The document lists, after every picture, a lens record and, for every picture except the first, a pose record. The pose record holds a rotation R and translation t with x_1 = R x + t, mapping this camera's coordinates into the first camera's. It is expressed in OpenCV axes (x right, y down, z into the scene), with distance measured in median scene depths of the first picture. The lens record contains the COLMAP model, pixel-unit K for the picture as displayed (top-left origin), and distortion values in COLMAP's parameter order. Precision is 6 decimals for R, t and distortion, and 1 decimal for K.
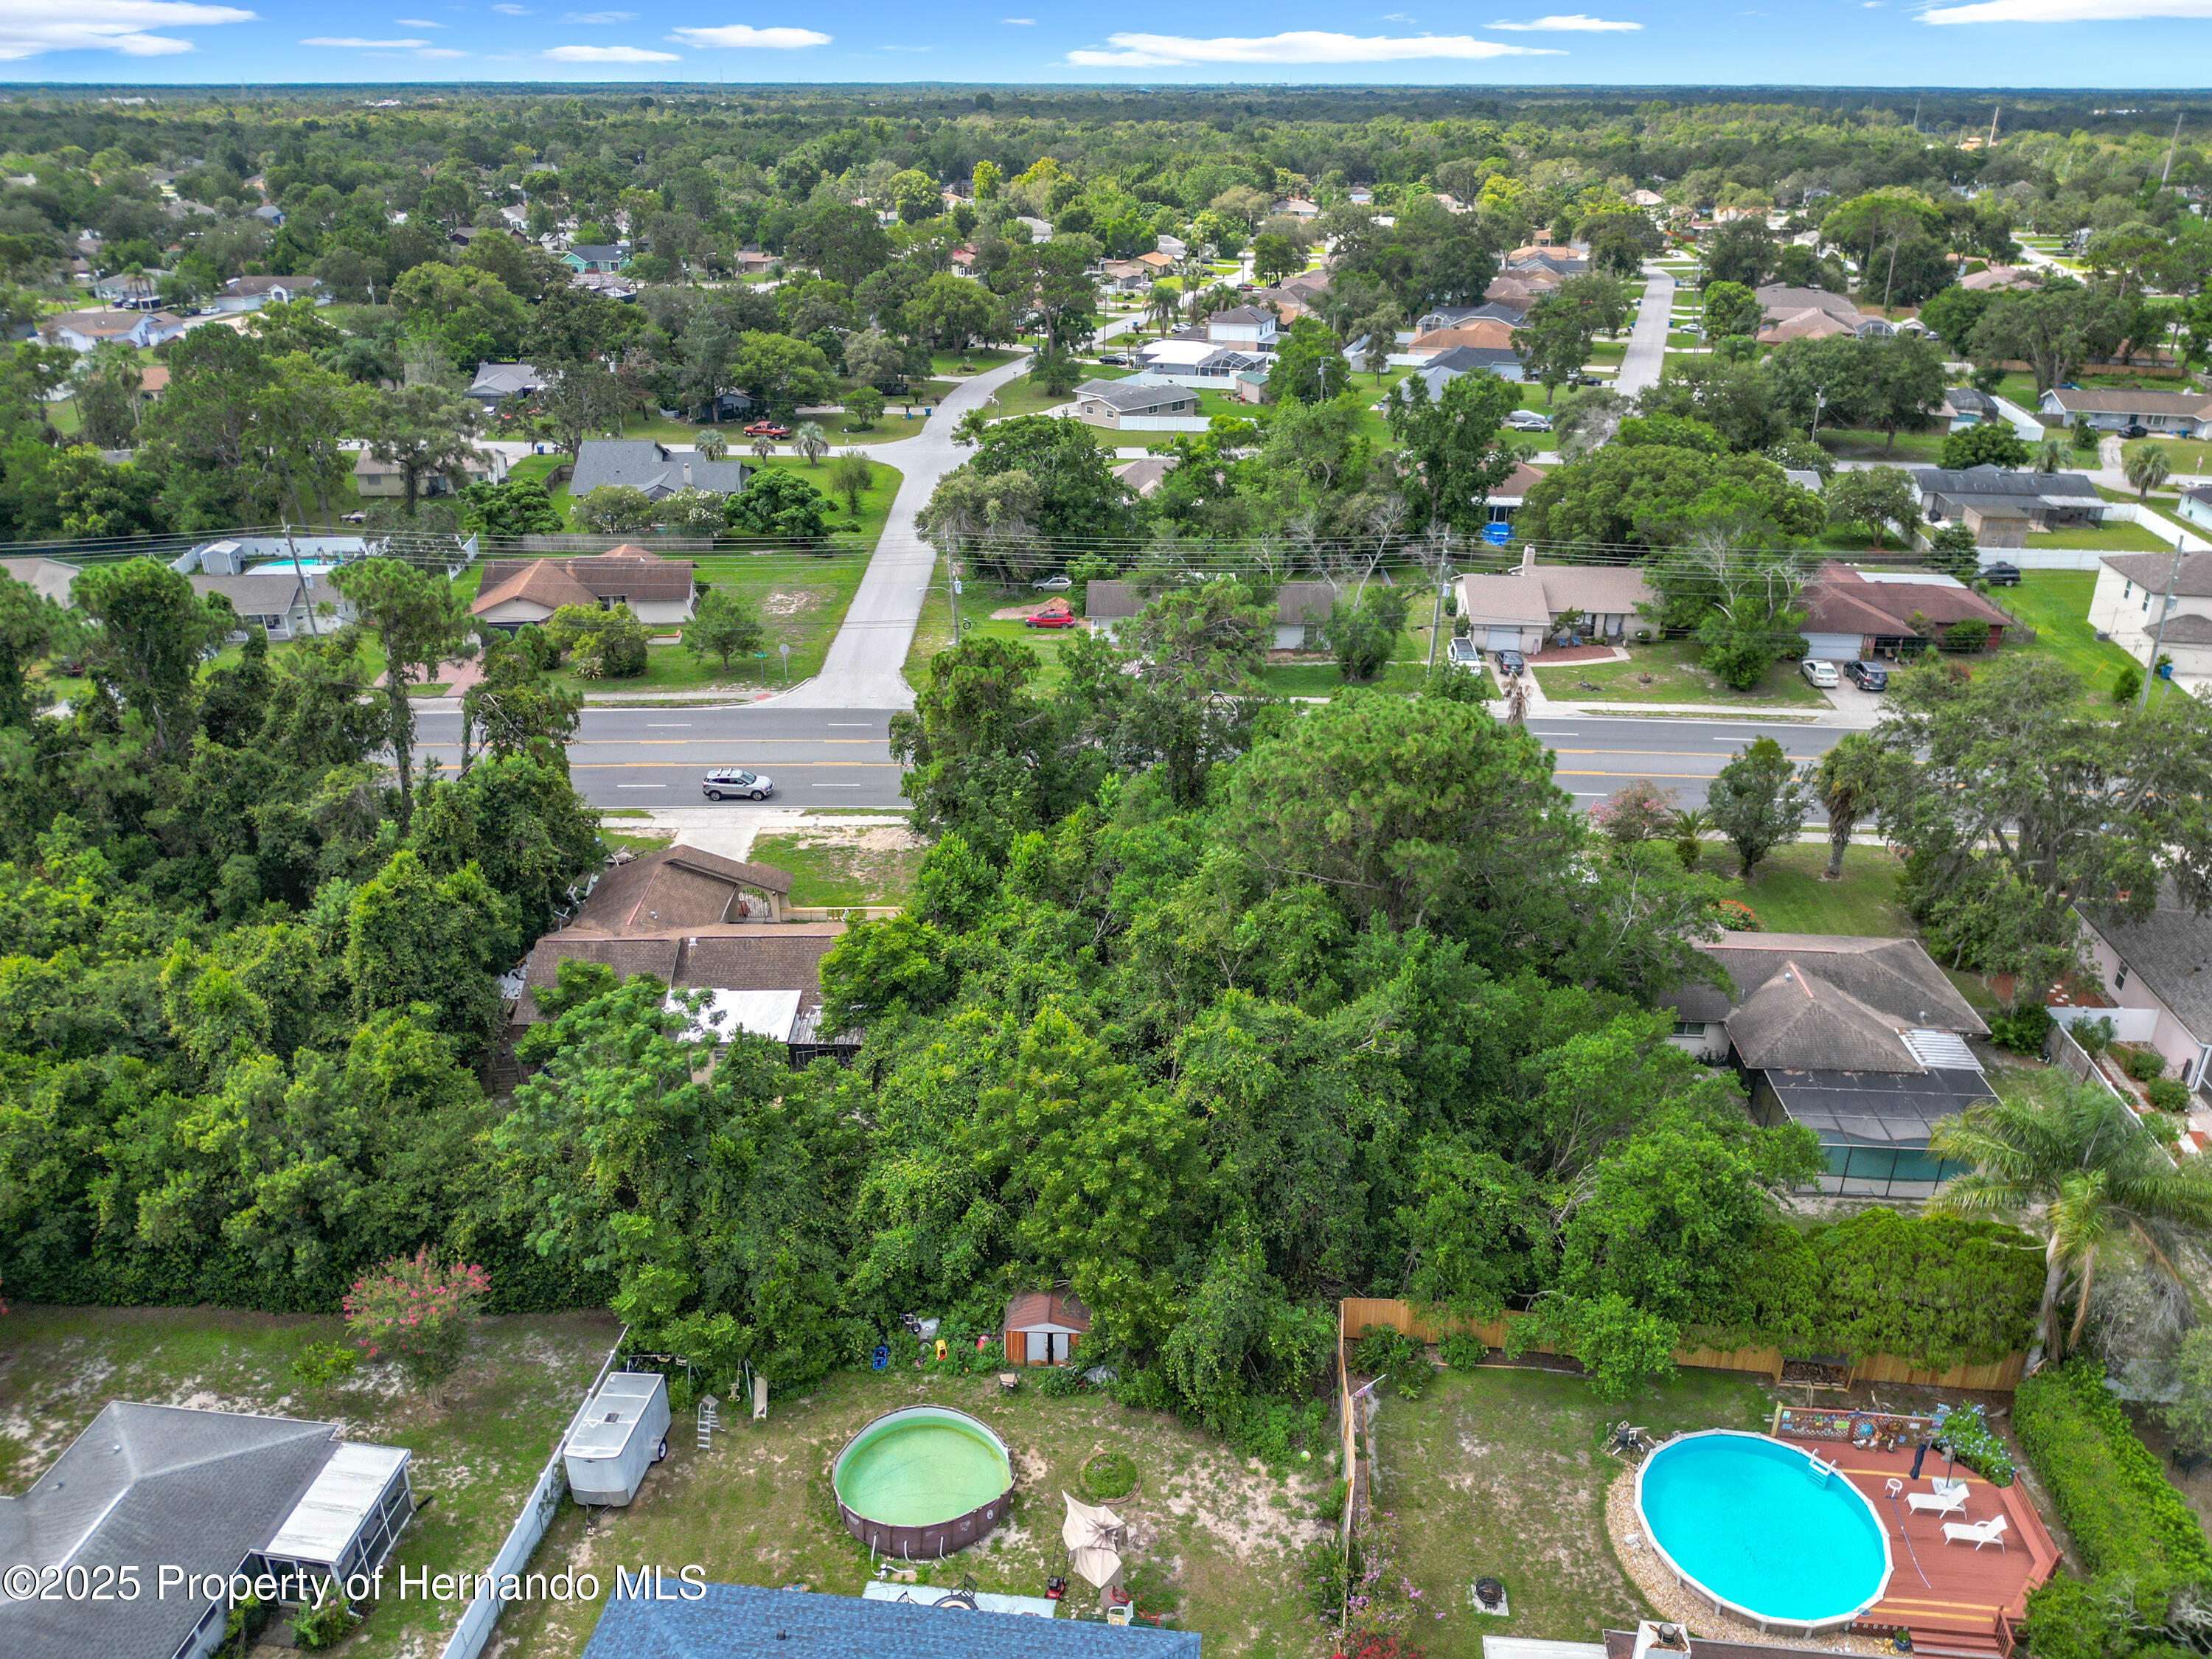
lens RADIAL K [[1599.4, 0, 1100.4], [0, 1599.4, 841.5], [0, 0, 1]] dist [0.041403, -0.066864]
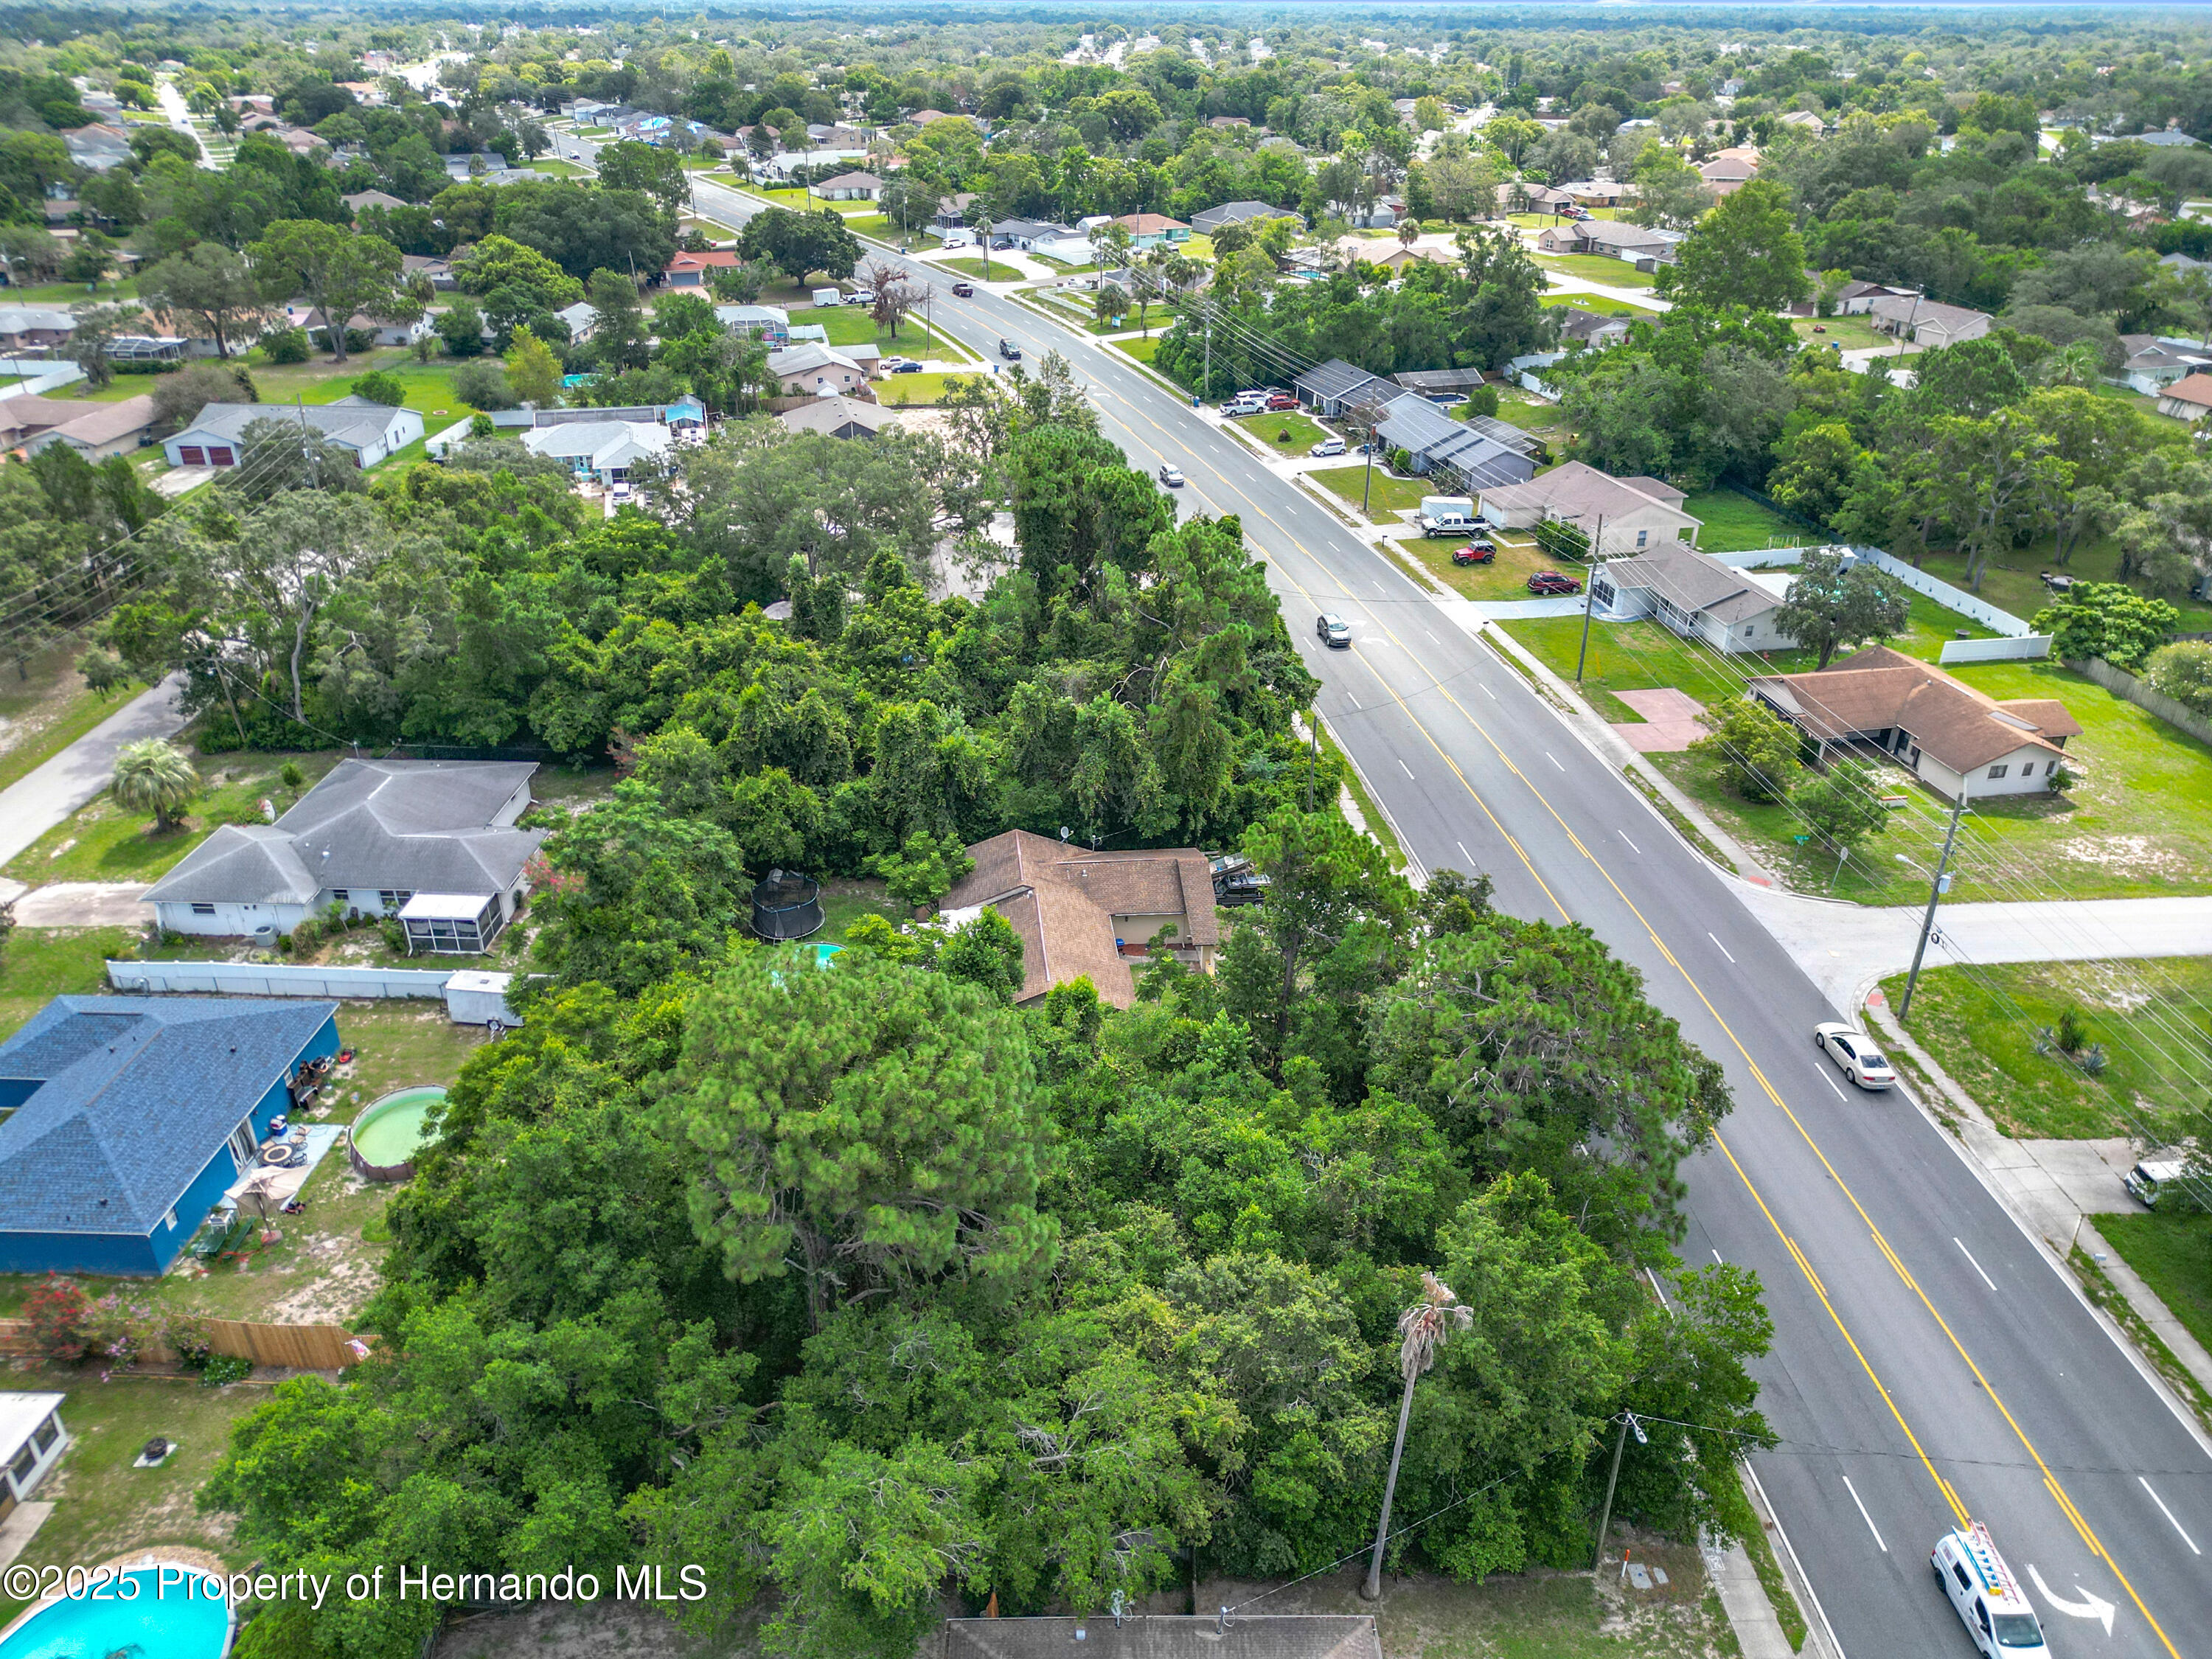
lens RADIAL K [[1562.7, 0, 1093.6], [0, 1562.7, 801.5], [0, 0, 1]] dist [0.078597, -0.091876]
pose [[0.082300, 0.448812, -0.889828, 0.360085], [-0.432492, 0.820486, 0.373836, -0.216157], [0.897874, 0.354077, 0.261634, 0.360147]]
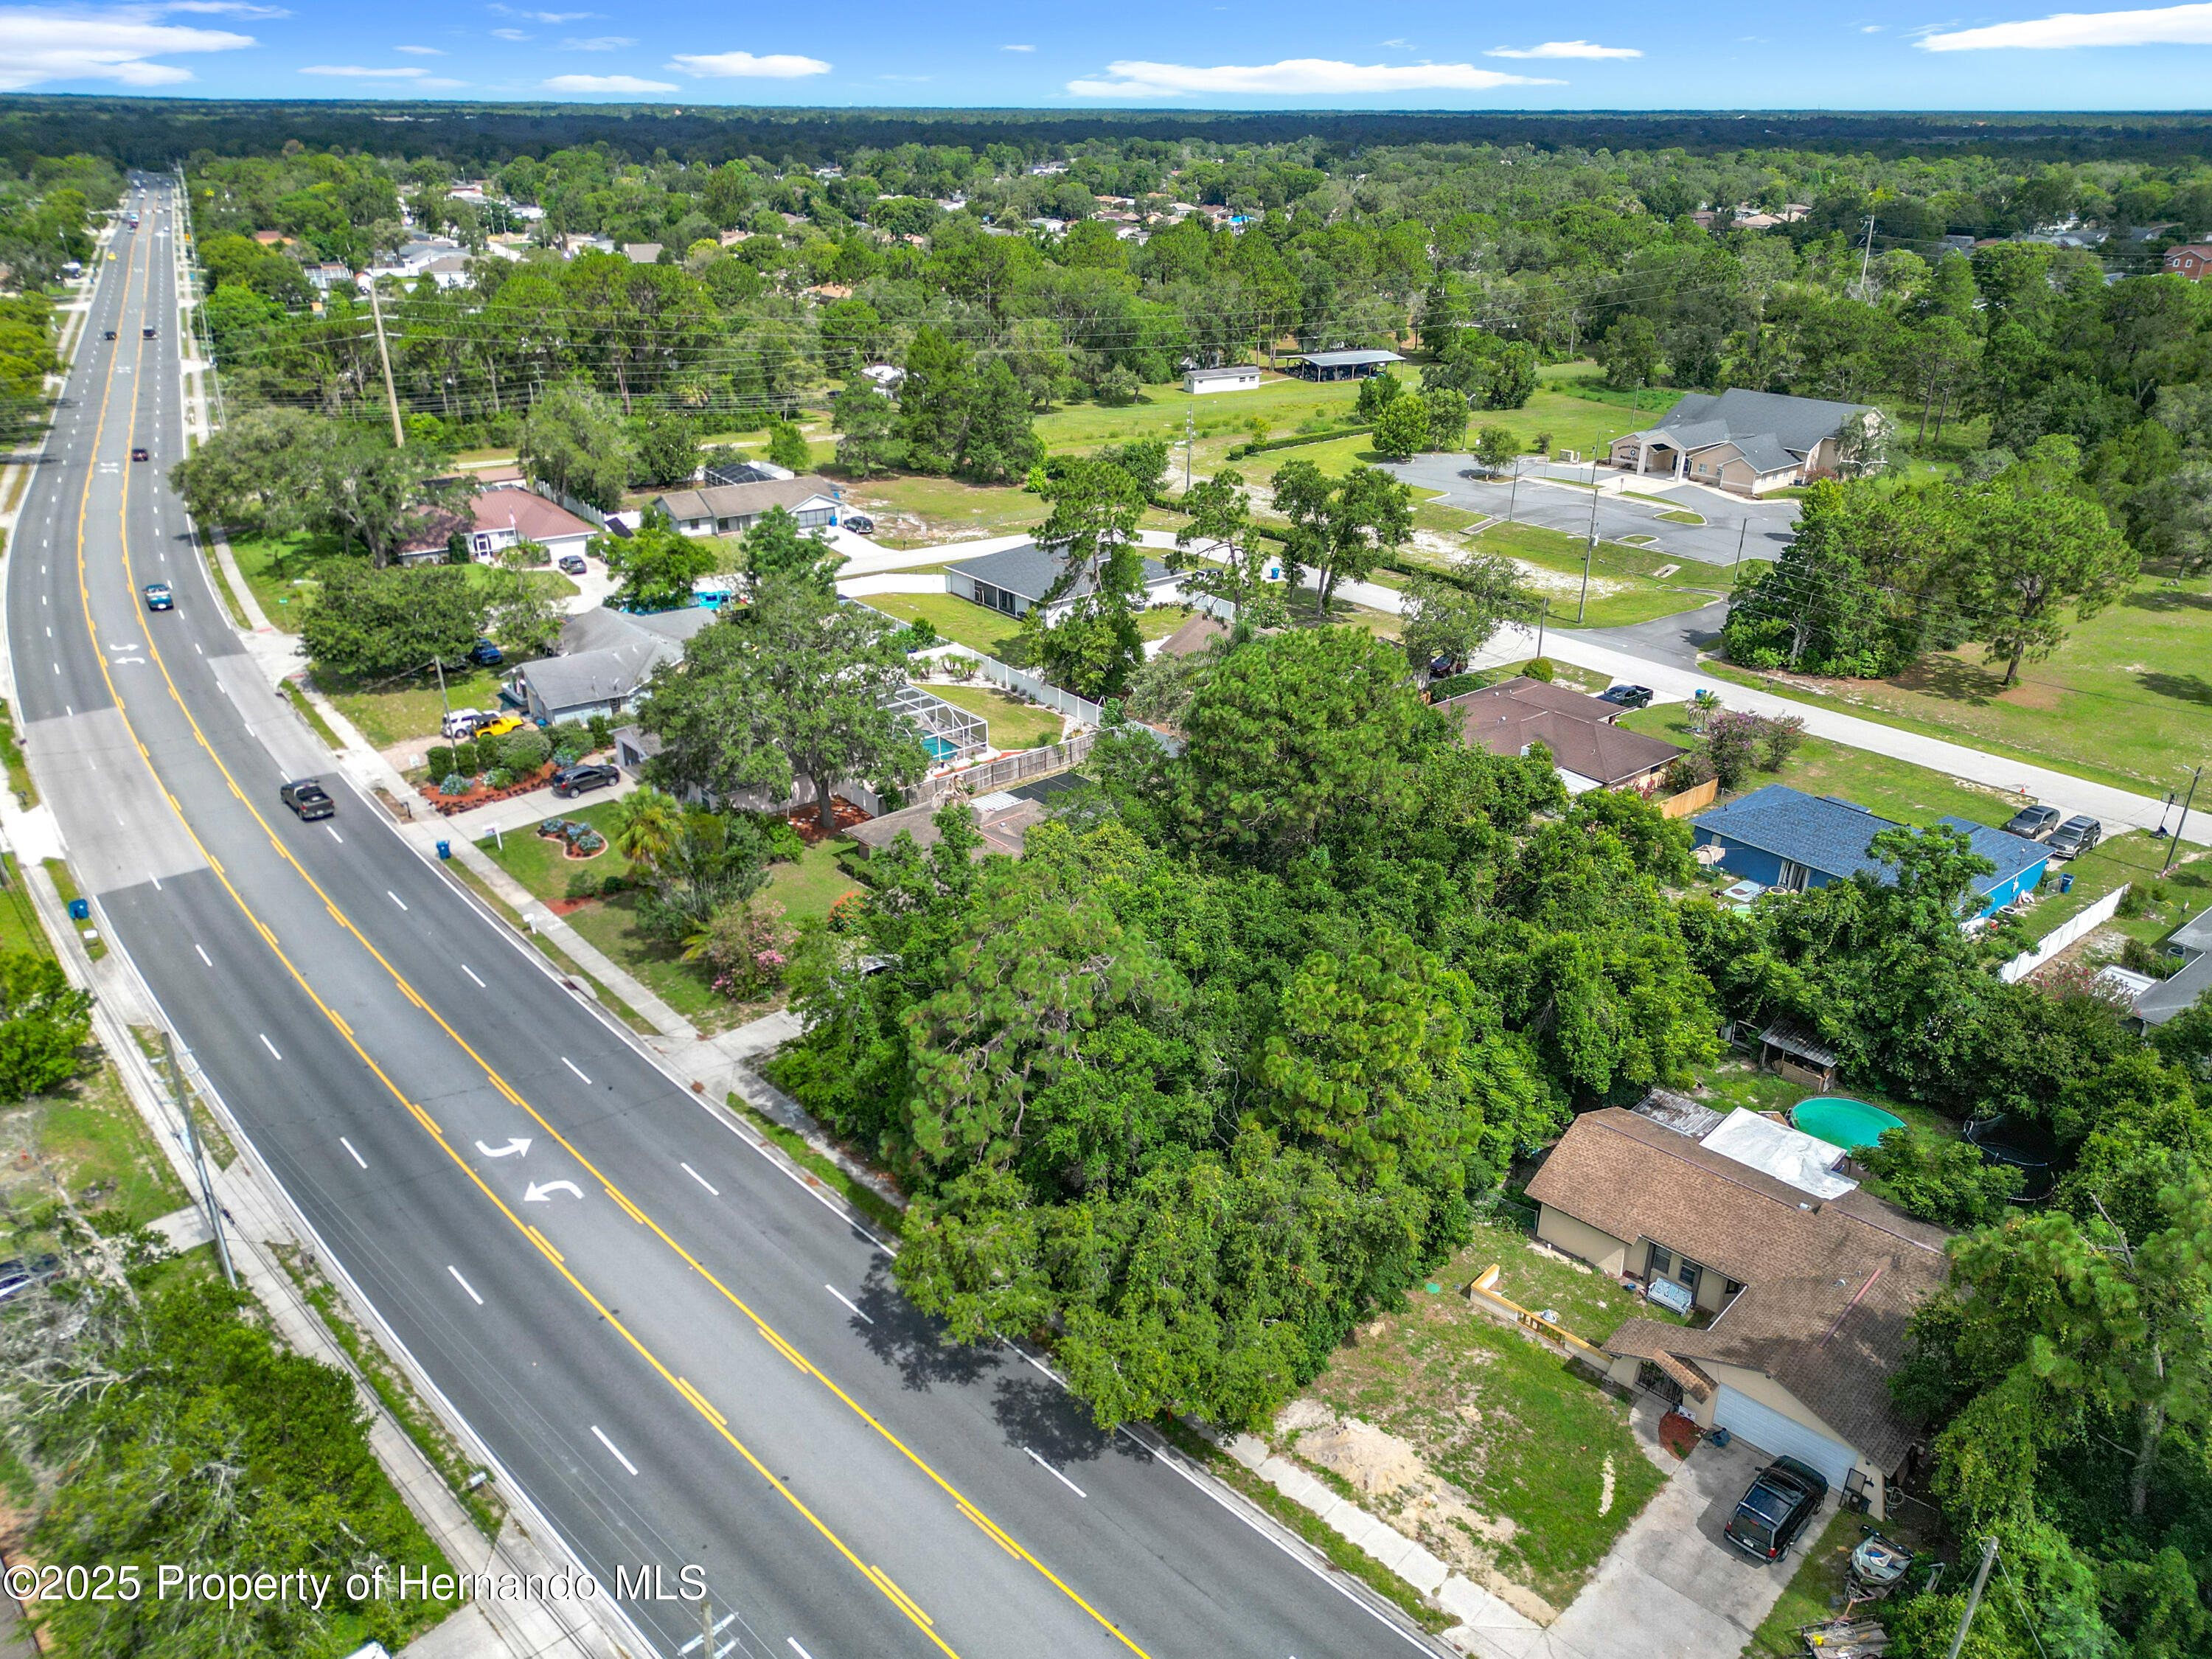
lens RADIAL K [[1595.3, 0, 1098.5], [0, 1595.3, 827.0], [0, 0, 1]] dist [0.066502, -0.058586]
pose [[-0.717227, -0.292736, 0.632369, -0.233727], [0.289834, 0.699943, 0.652745, -0.372316], [-0.633704, 0.651449, -0.417173, 0.729300]]
